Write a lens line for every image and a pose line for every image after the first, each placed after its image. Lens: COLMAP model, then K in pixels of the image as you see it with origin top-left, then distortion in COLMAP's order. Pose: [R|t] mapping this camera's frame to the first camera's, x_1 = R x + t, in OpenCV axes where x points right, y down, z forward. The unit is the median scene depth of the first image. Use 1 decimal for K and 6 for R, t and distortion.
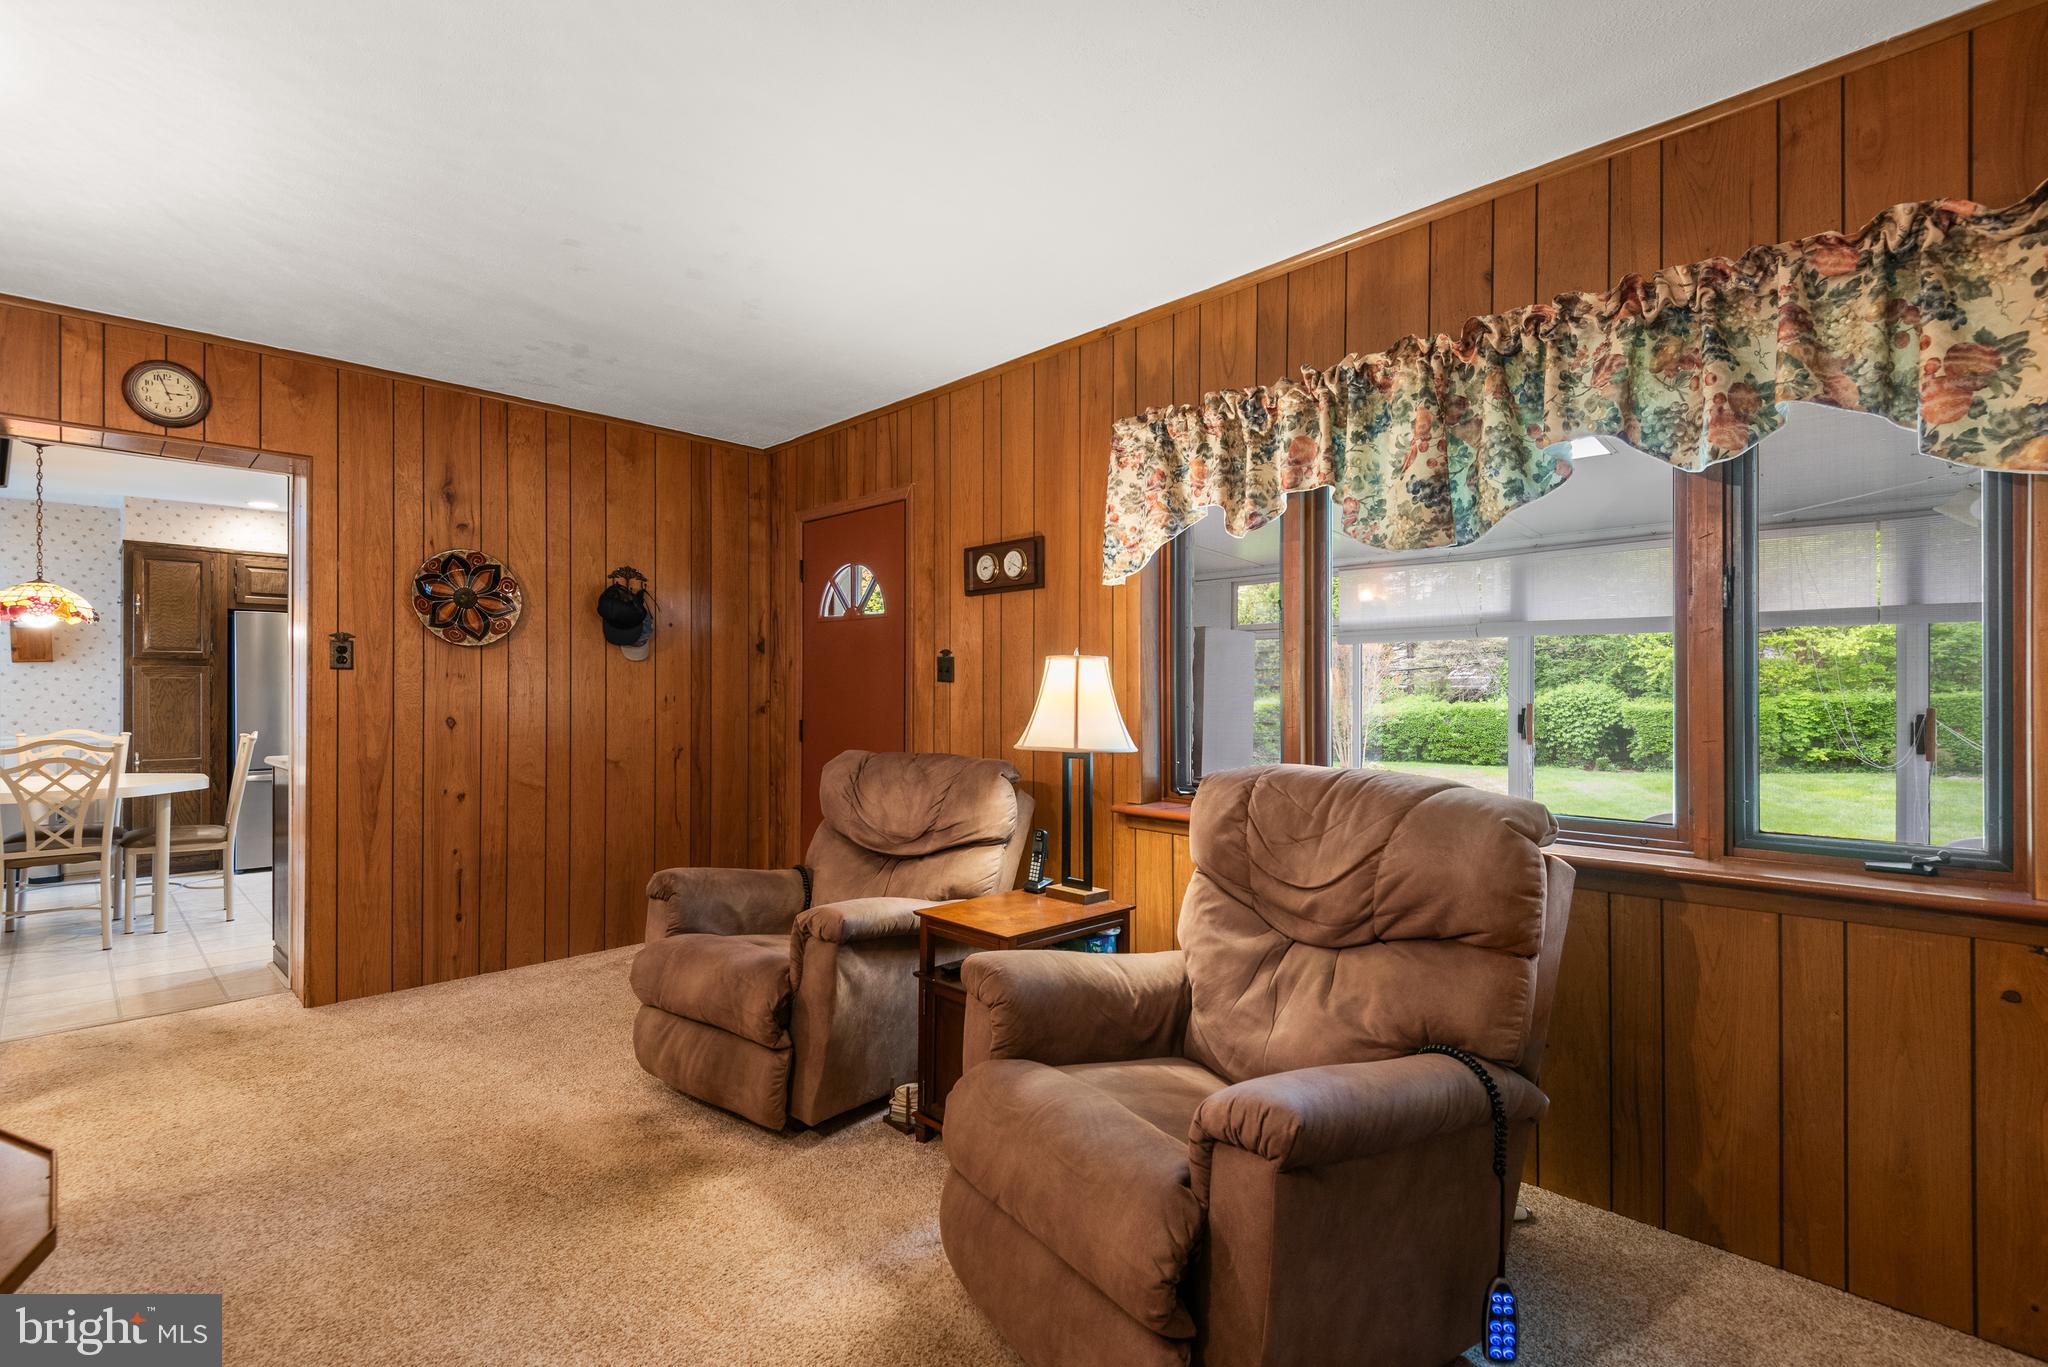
lens RADIAL K [[948.6, 0, 1016.1], [0, 948.6, 689.9], [0, 0, 1]] dist [0.026152, -0.000399]
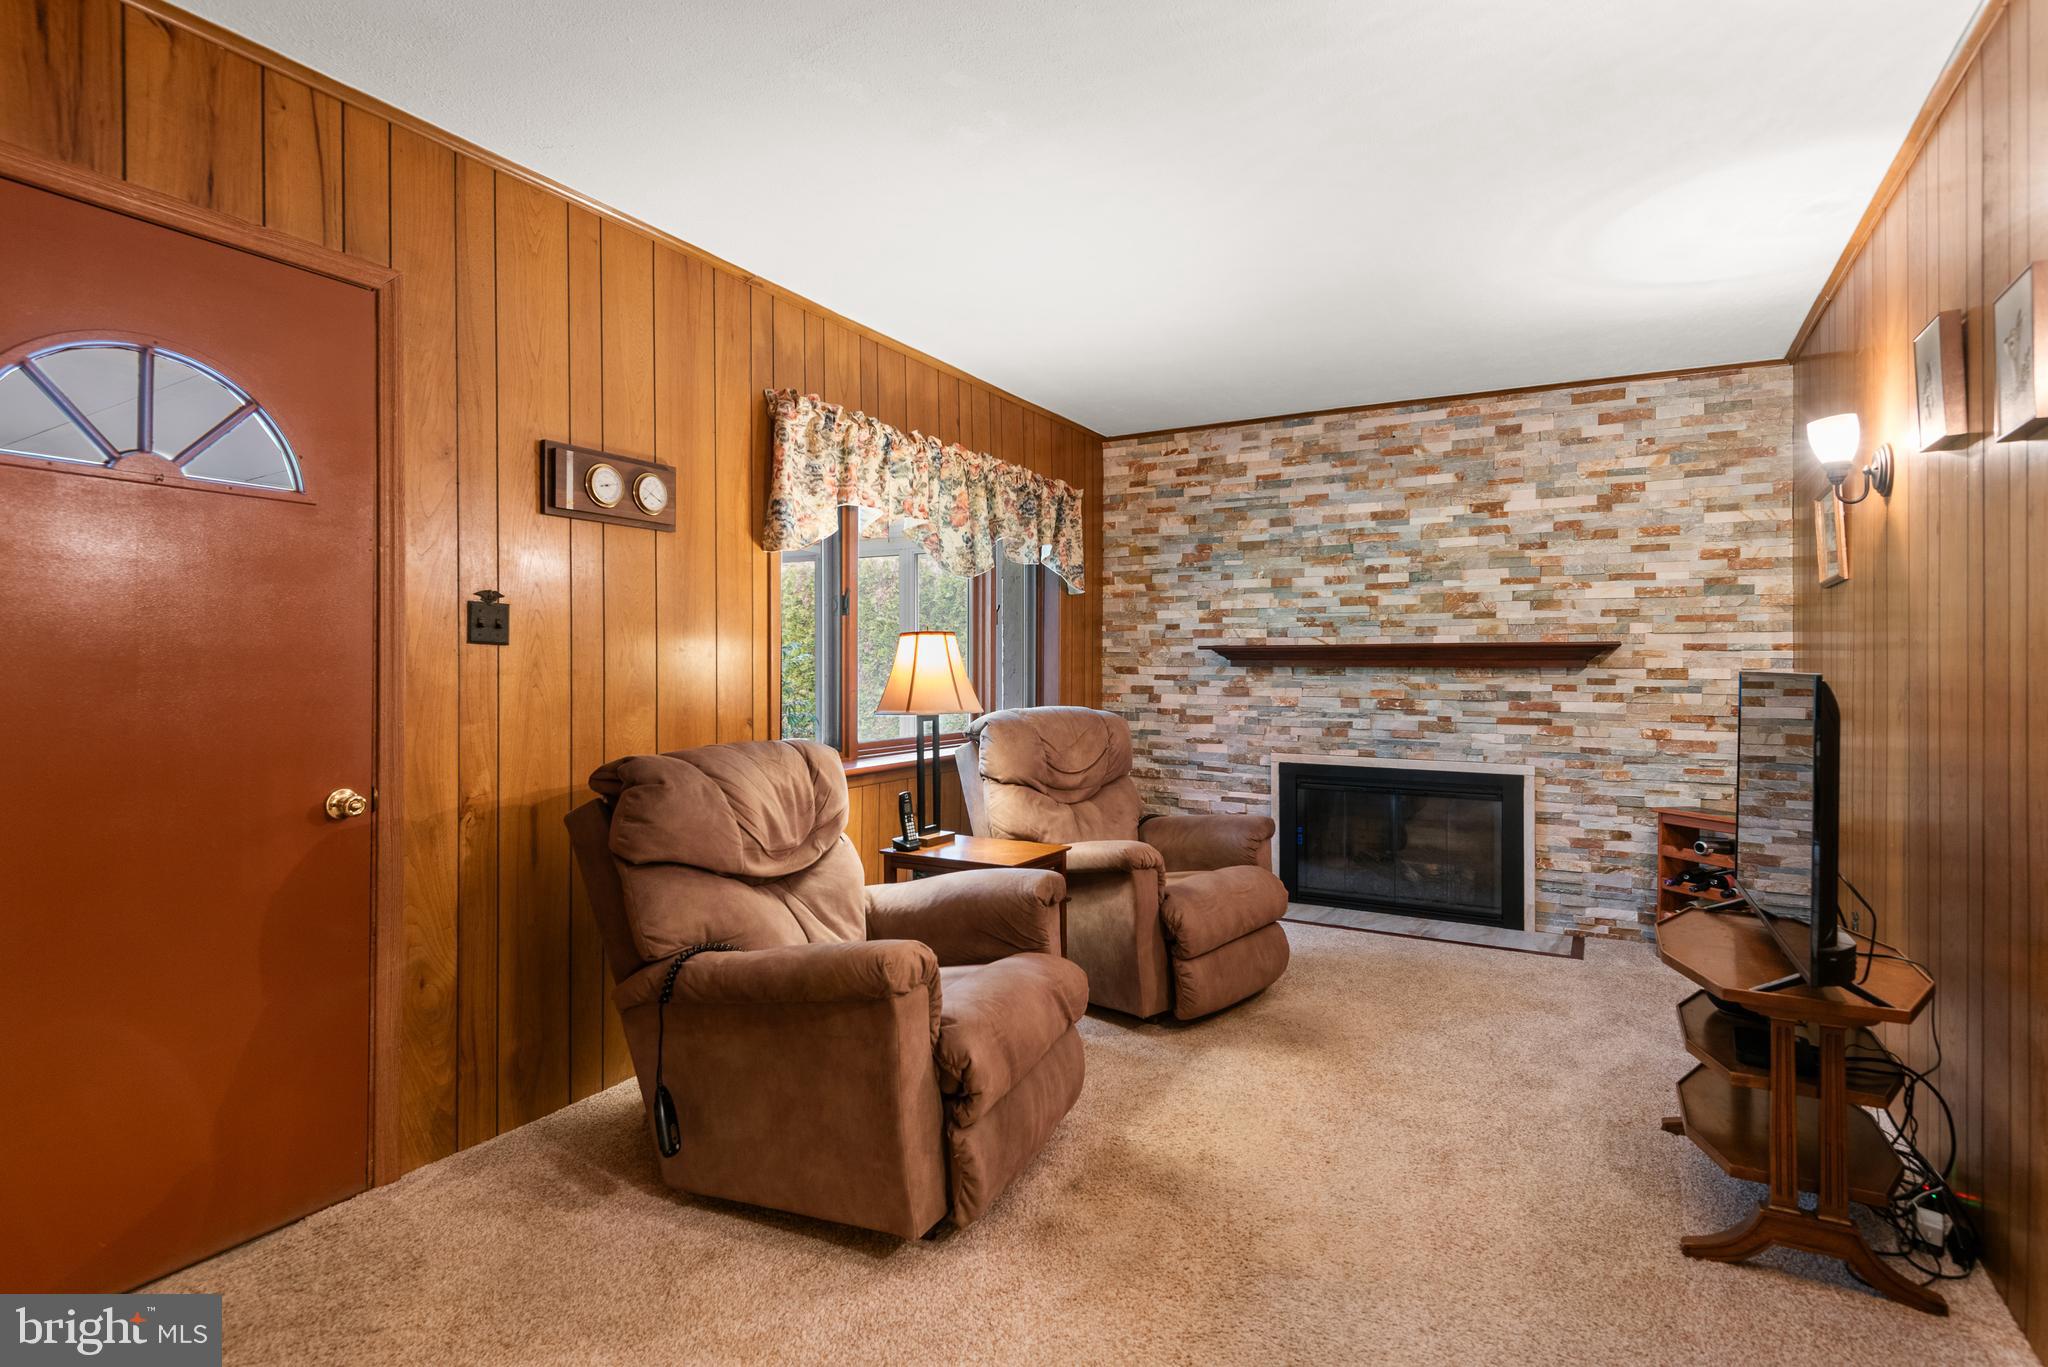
lens RADIAL K [[1006.1, 0, 1031.8], [0, 1006.1, 664.6], [0, 0, 1]] dist [0.044297, -0.027256]
pose [[-0.271308, -0.002069, 0.962490, -0.876005], [-0.009165, 0.999958, -0.000433, 0.002668], [-0.962449, -0.008939, -0.271315, 0.925628]]
